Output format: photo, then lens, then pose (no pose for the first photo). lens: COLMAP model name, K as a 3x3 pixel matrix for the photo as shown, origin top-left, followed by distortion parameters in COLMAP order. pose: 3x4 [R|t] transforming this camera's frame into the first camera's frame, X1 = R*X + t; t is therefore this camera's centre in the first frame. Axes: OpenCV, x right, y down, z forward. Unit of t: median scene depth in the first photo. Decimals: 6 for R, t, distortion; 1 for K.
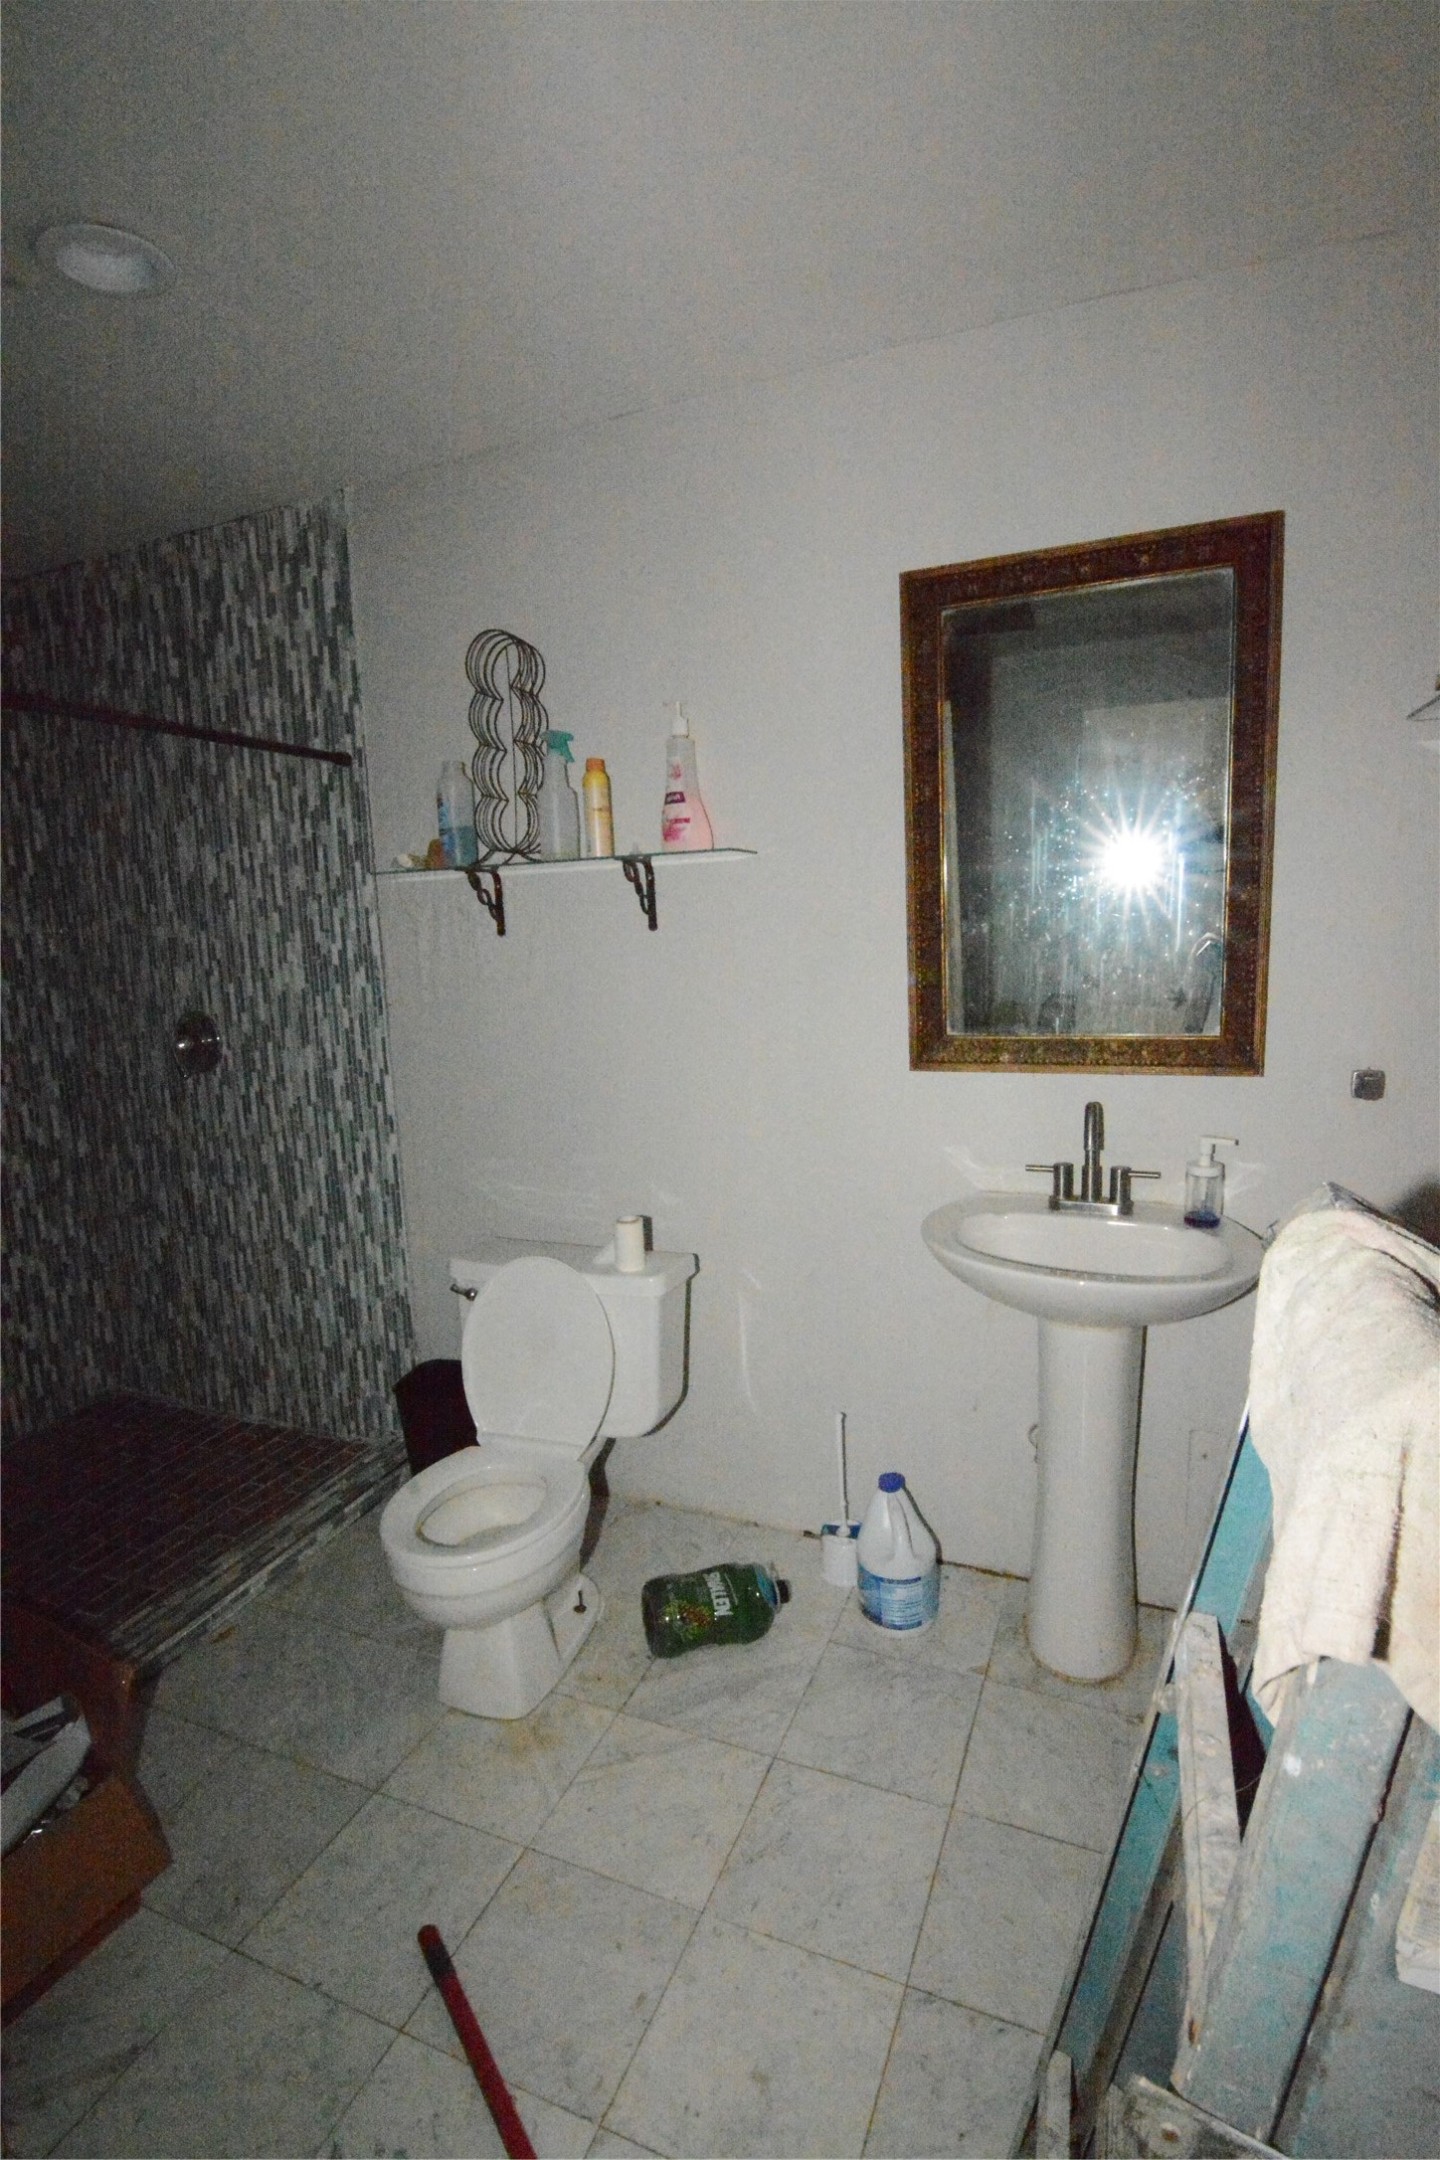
lens RADIAL K [[1036.9, 0, 717.2], [0, 1036.9, 1085.6], [0, 0, 1]] dist [-0.013187, -0.005241]
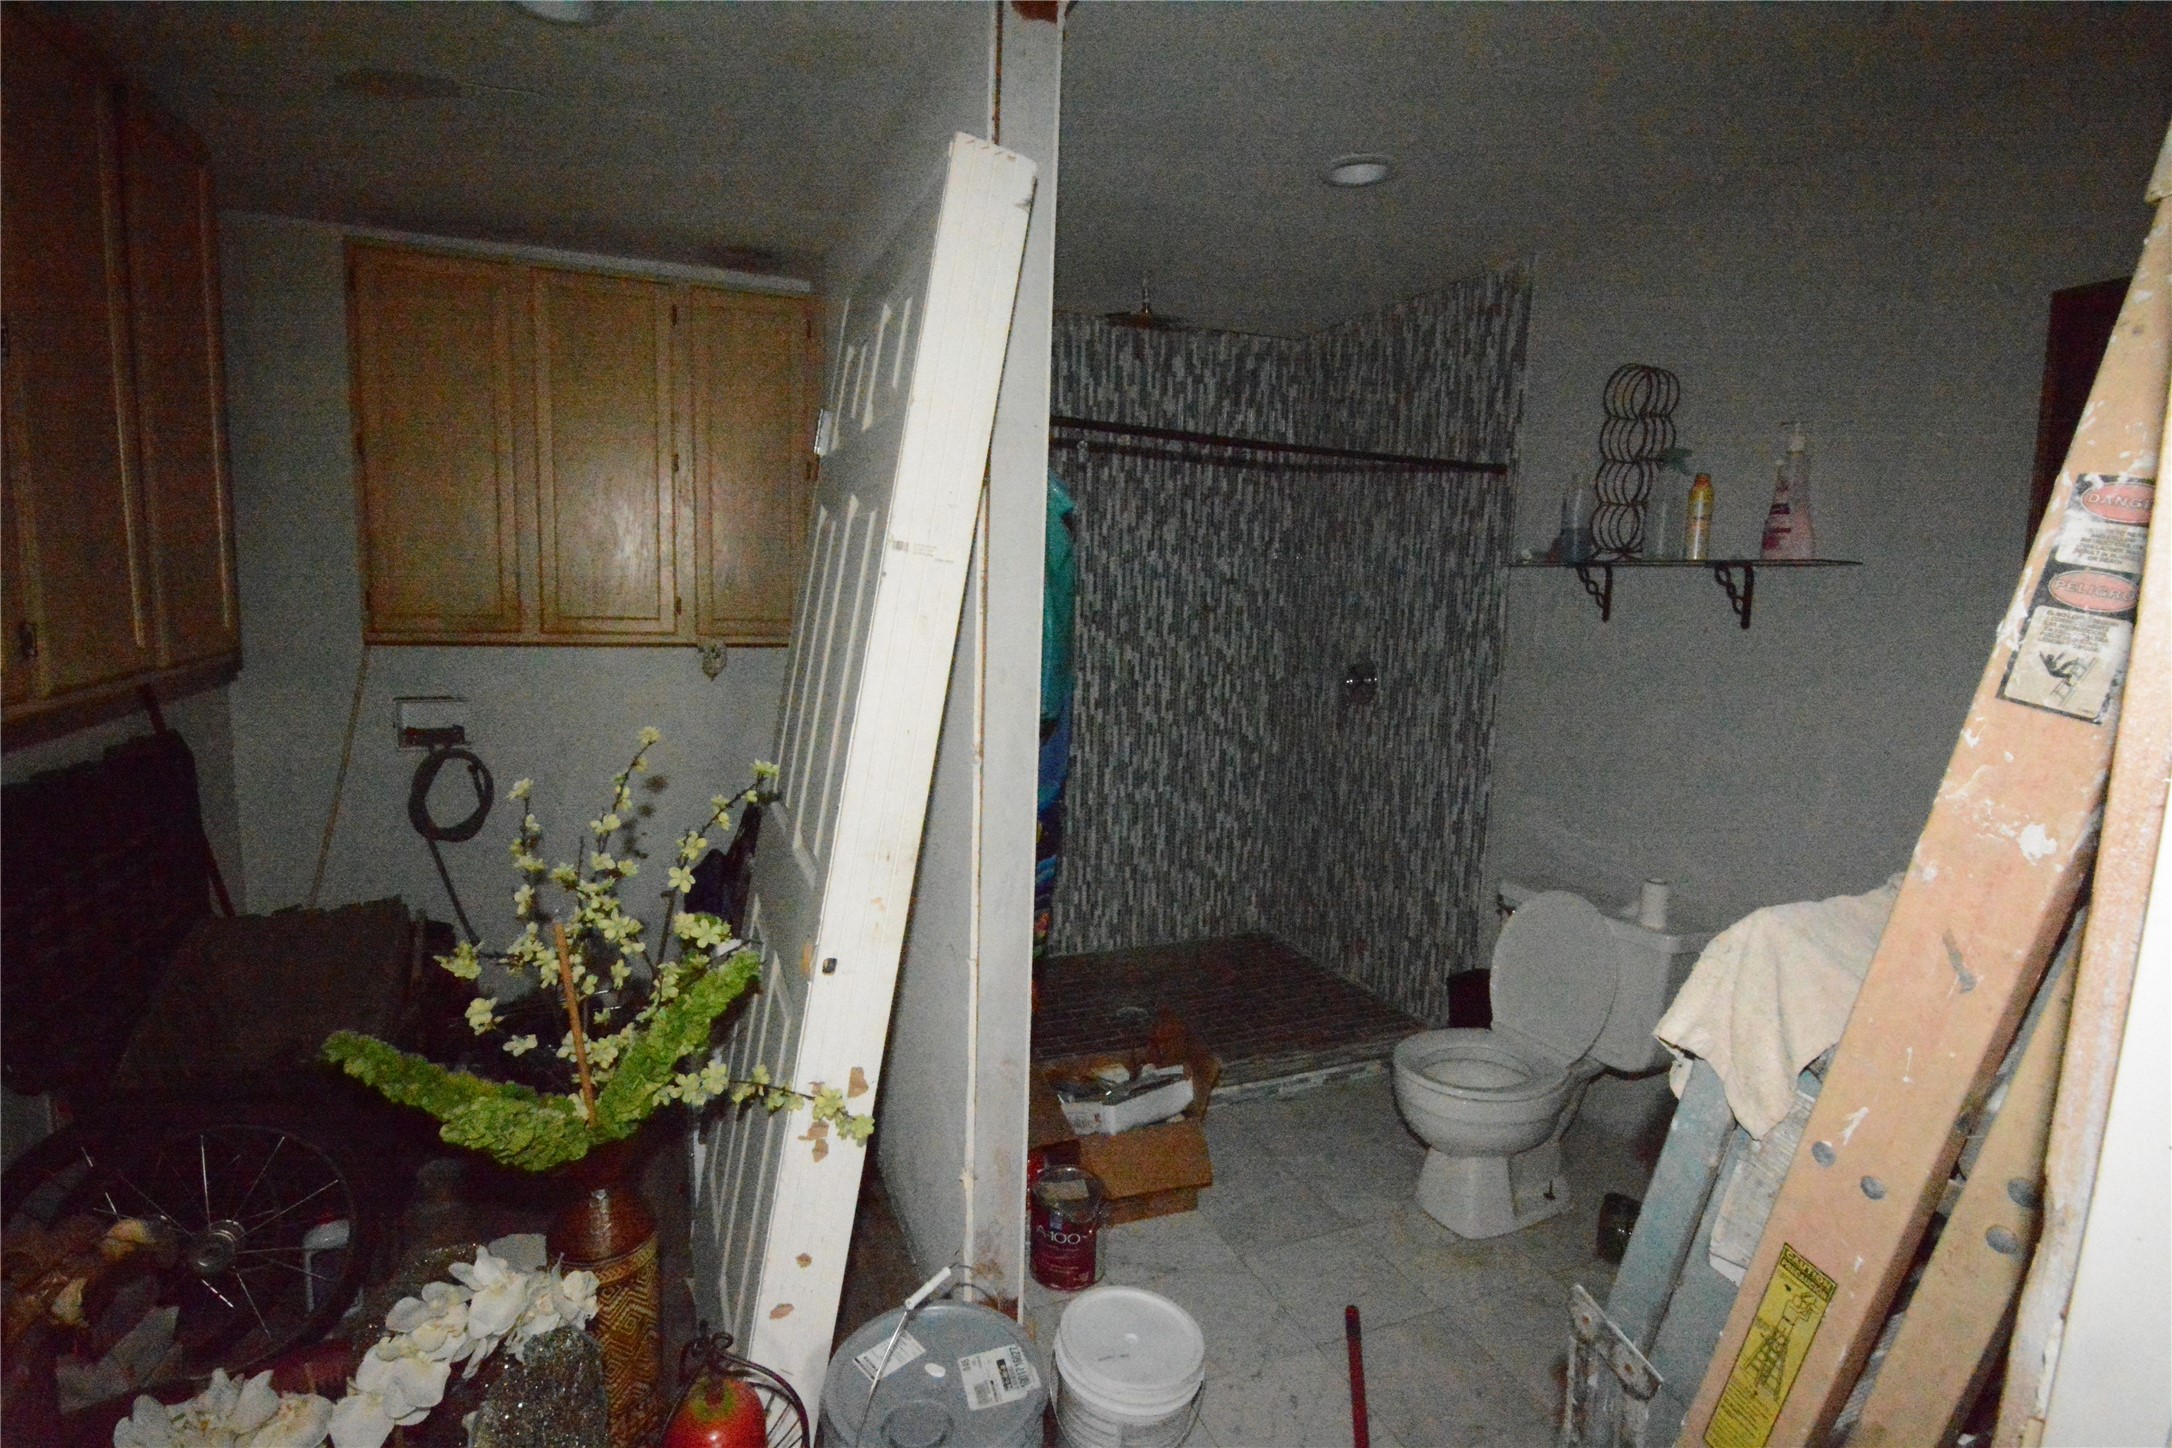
lens RADIAL K [[1042.6, 0, 1081.3], [0, 1042.6, 720.8], [0, 0, 1]] dist [-0.013187, -0.005241]
pose [[0.705340, 0.150628, -0.692681, 0.185397], [-0.166725, 0.985002, 0.044423, 0.009558], [0.688983, 0.084153, 0.719875, -0.209520]]
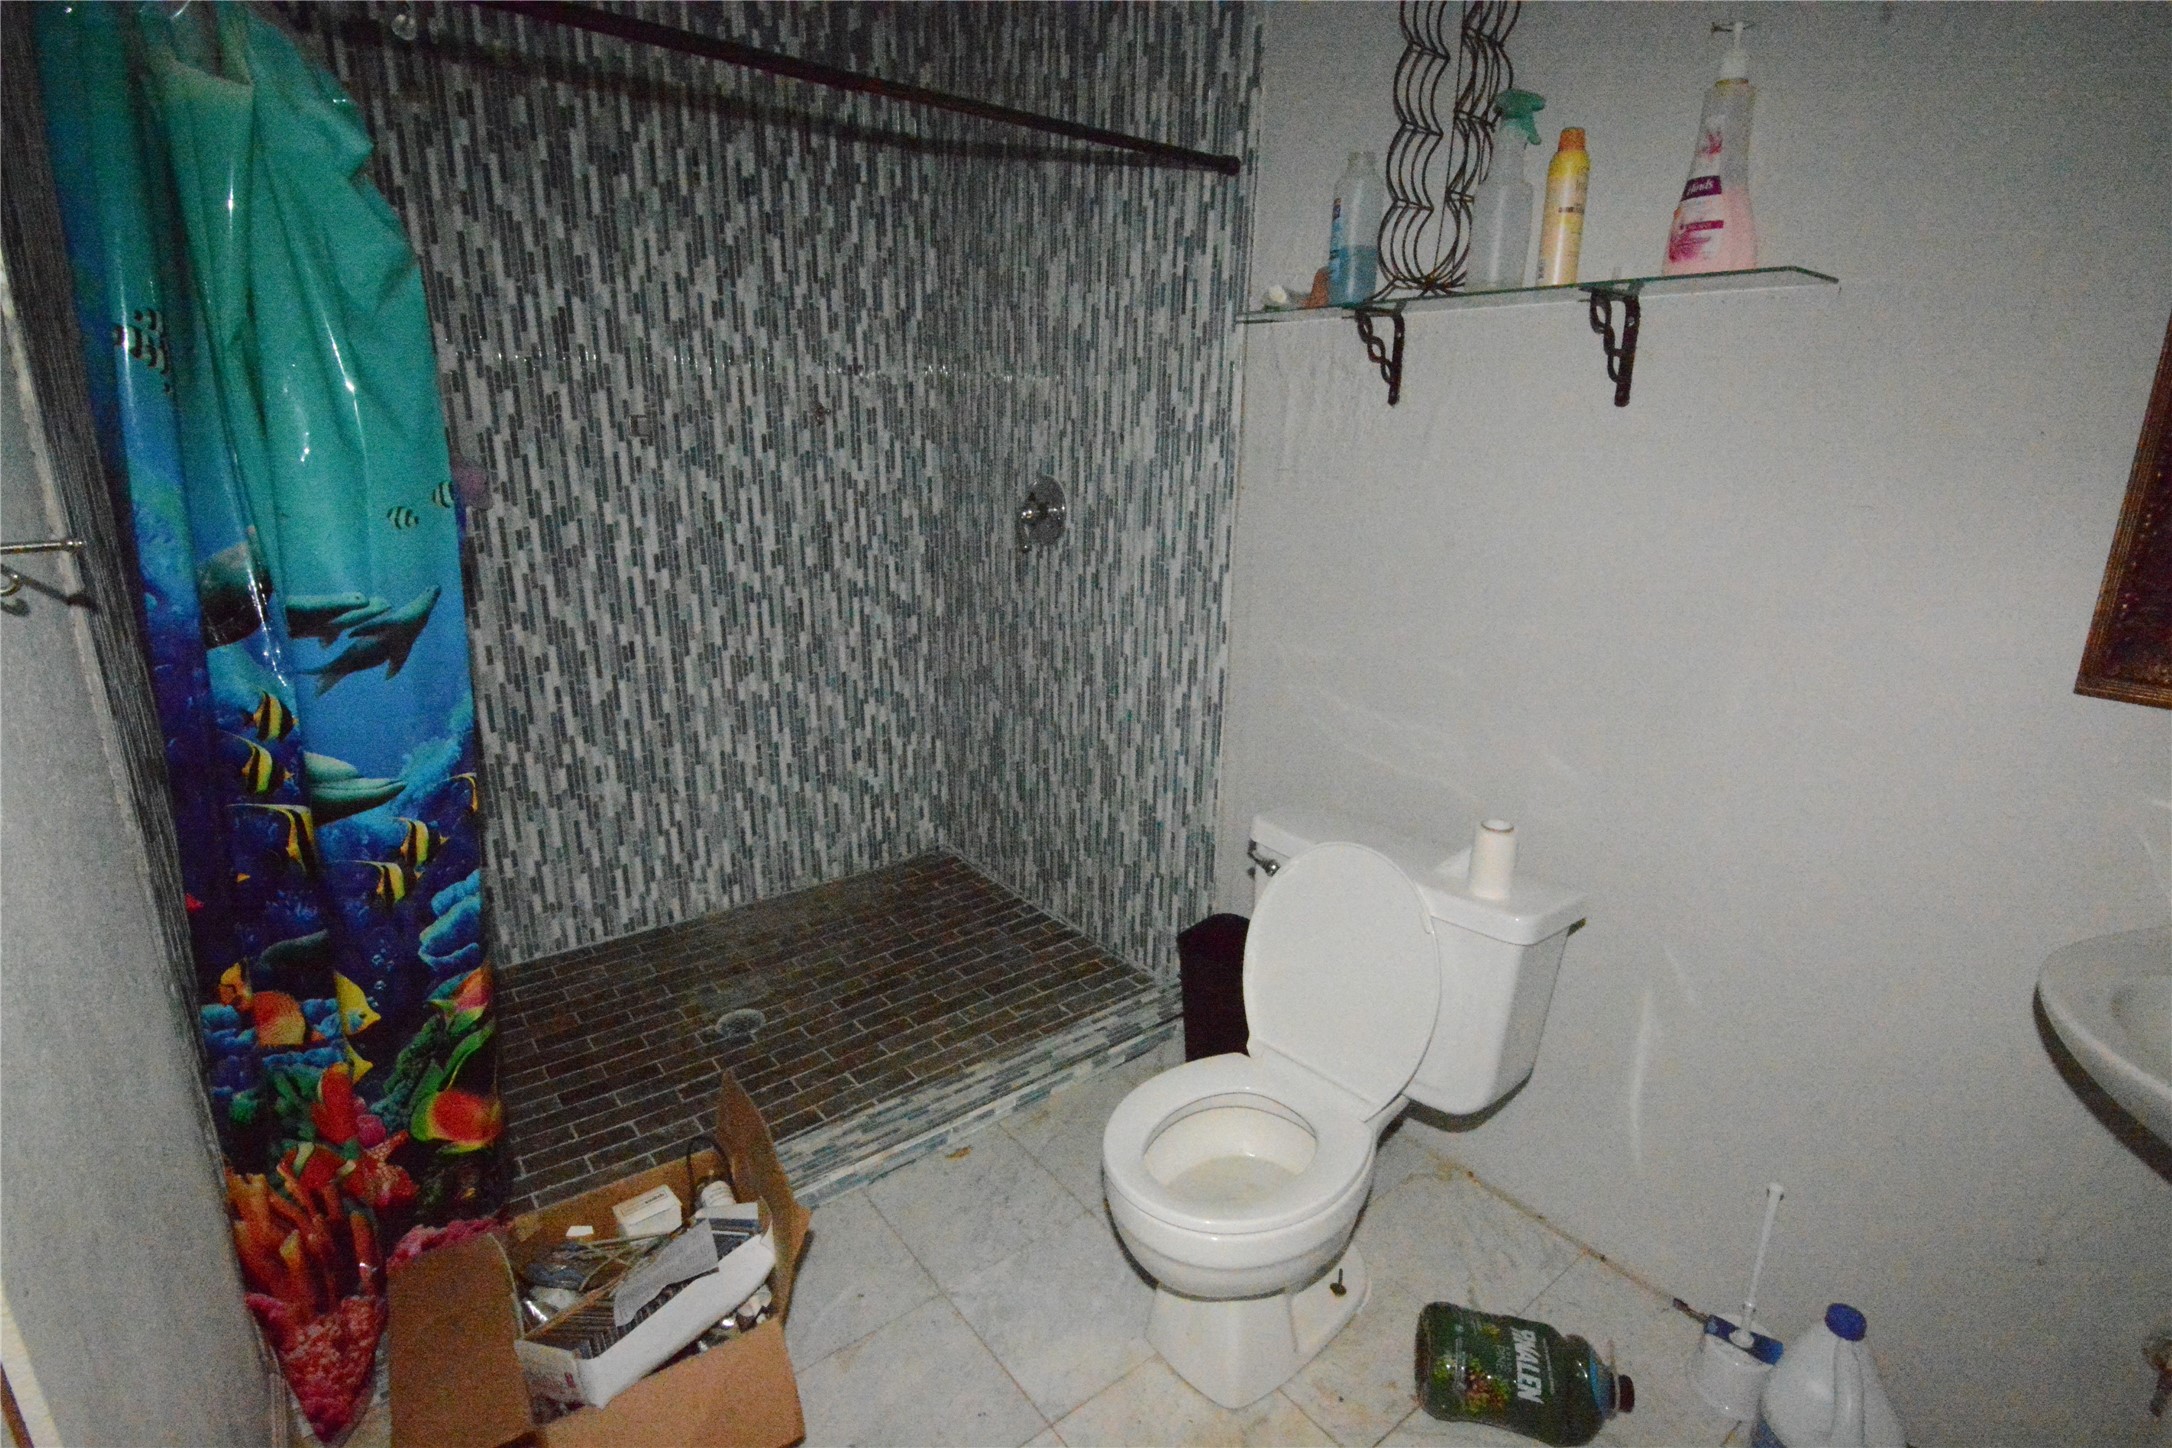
lens RADIAL K [[1042.6, 0, 1089.5], [0, 1042.6, 723.0], [0, 0, 1]] dist [-0.013187, -0.005241]
pose [[0.873367, 0.187175, -0.449662, -0.019333], [-0.125850, 0.978582, 0.162906, -0.014925], [0.470523, -0.085687, 0.878217, 0.211321]]
